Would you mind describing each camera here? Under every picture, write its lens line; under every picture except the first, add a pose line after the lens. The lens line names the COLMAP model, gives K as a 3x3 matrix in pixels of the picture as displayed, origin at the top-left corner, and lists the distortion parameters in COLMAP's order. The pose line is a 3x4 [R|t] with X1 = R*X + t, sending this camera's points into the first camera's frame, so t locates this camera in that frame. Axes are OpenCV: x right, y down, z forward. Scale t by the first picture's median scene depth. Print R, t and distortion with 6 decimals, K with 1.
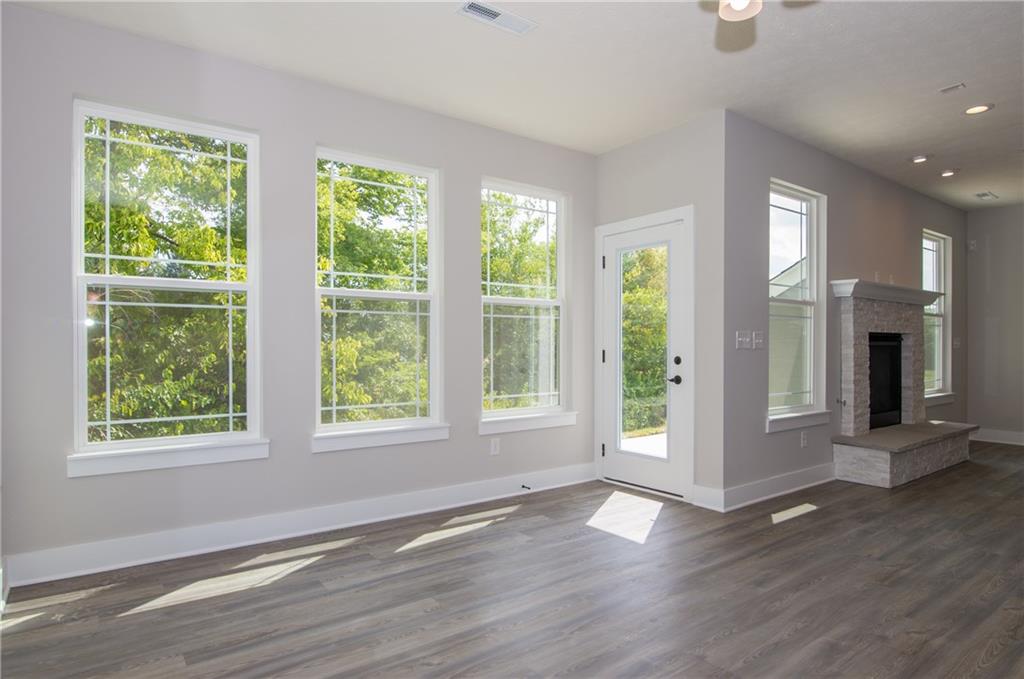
lens RADIAL K [[589.6, 0, 512.0], [0, 589.6, 339.5], [0, 0, 1]] dist [-0.014088, 0.000291]
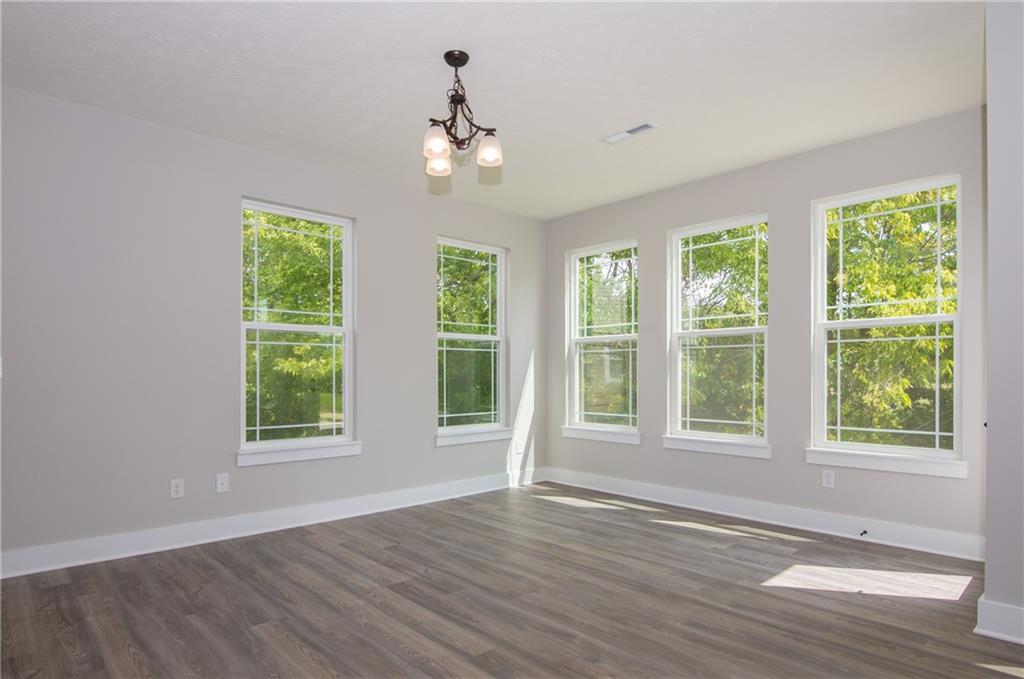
lens RADIAL K [[575.4, 0, 513.9], [0, 575.4, 371.8], [0, 0, 1]] dist [-0.015209, 0.000145]
pose [[0.109837, -0.004544, -0.993939, 0.934476], [0.009181, 0.999952, -0.003557, 0.007078], [0.993907, -0.008735, 0.109873, 0.438833]]
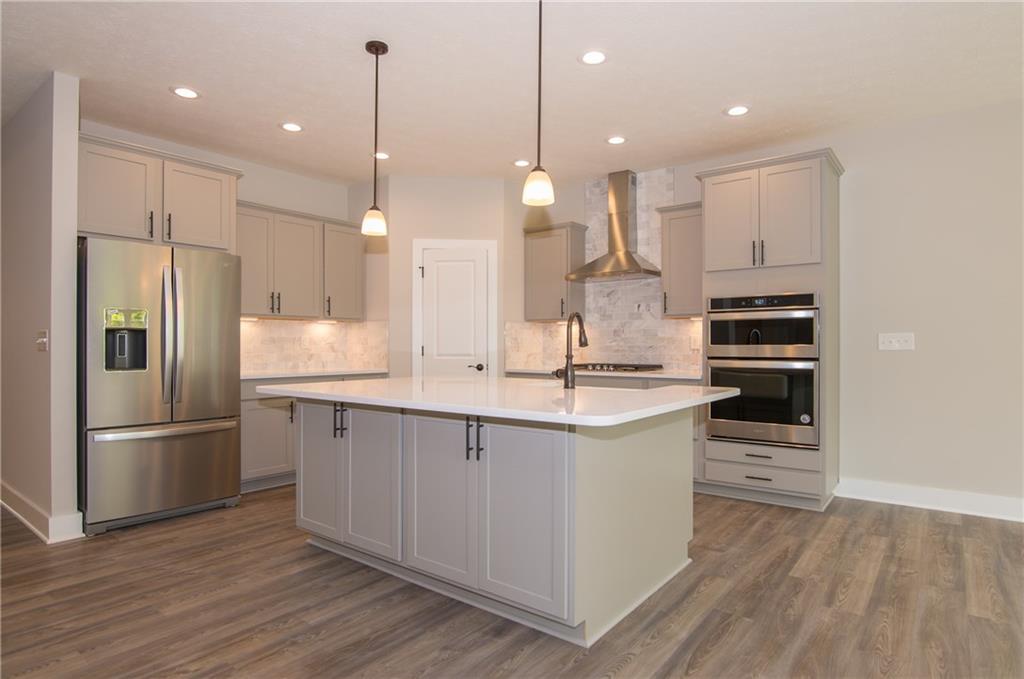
lens RADIAL K [[563.0, 0, 506.5], [0, 563.0, 341.7], [0, 0, 1]] dist [-0.004856, -0.000276]
pose [[-0.966530, -0.001049, -0.256550, 1.023645], [0.002653, 0.999897, -0.014081, 0.003401], [0.256538, -0.014290, -0.966428, 0.594745]]
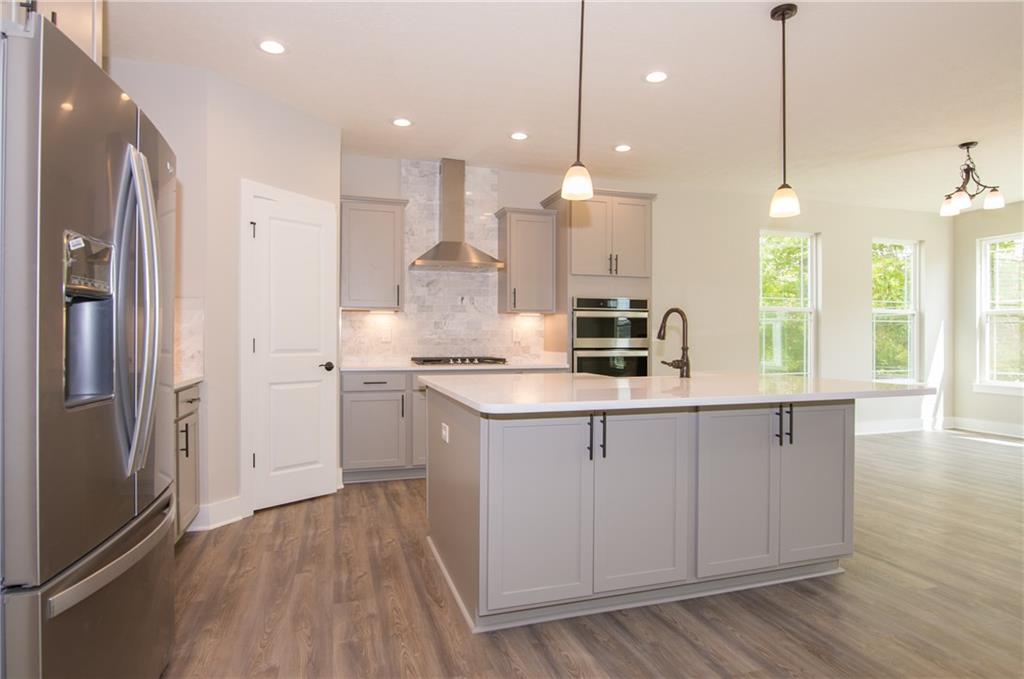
lens RADIAL K [[560.8, 0, 509.5], [0, 560.8, 340.0], [0, 0, 1]] dist [-0.024480, 0.000616]
pose [[-0.336071, 0.001037, -0.941836, 1.597750], [0.006030, 0.999981, -0.001050, 0.000720], [0.941817, -0.006032, -0.336071, -0.070624]]
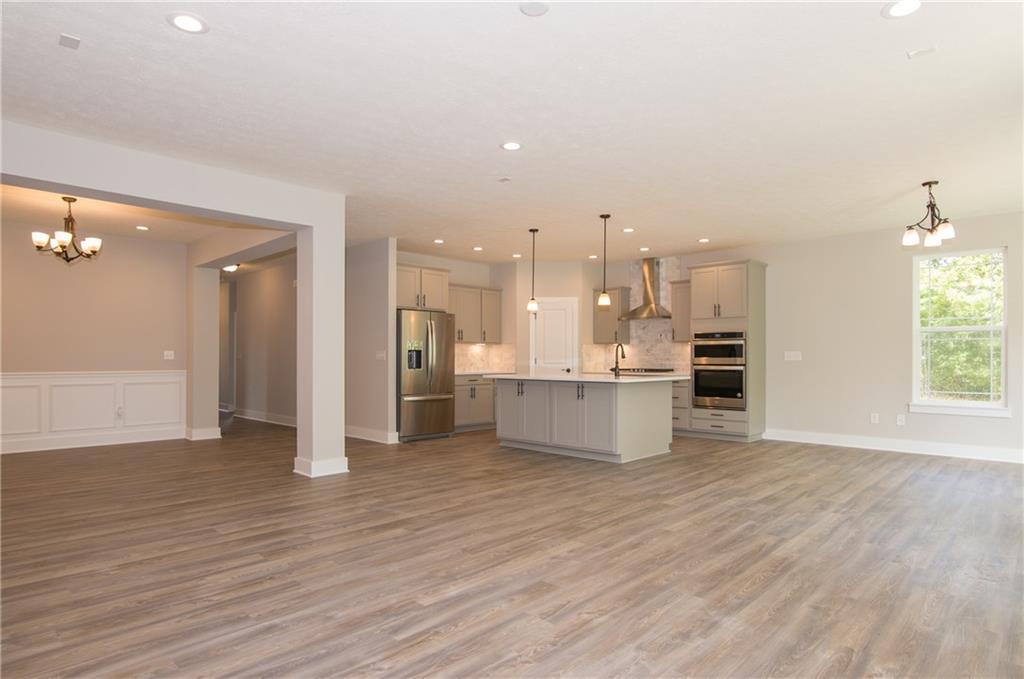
lens RADIAL K [[568.6, 0, 507.3], [0, 568.6, 356.6], [0, 0, 1]] dist [-0.013520, 0.000022]
pose [[-0.986972, -0.001757, -0.160882, 1.373679], [0.000148, 0.999930, -0.011831, 0.015695], [0.160892, -0.011701, -0.986903, 1.584113]]
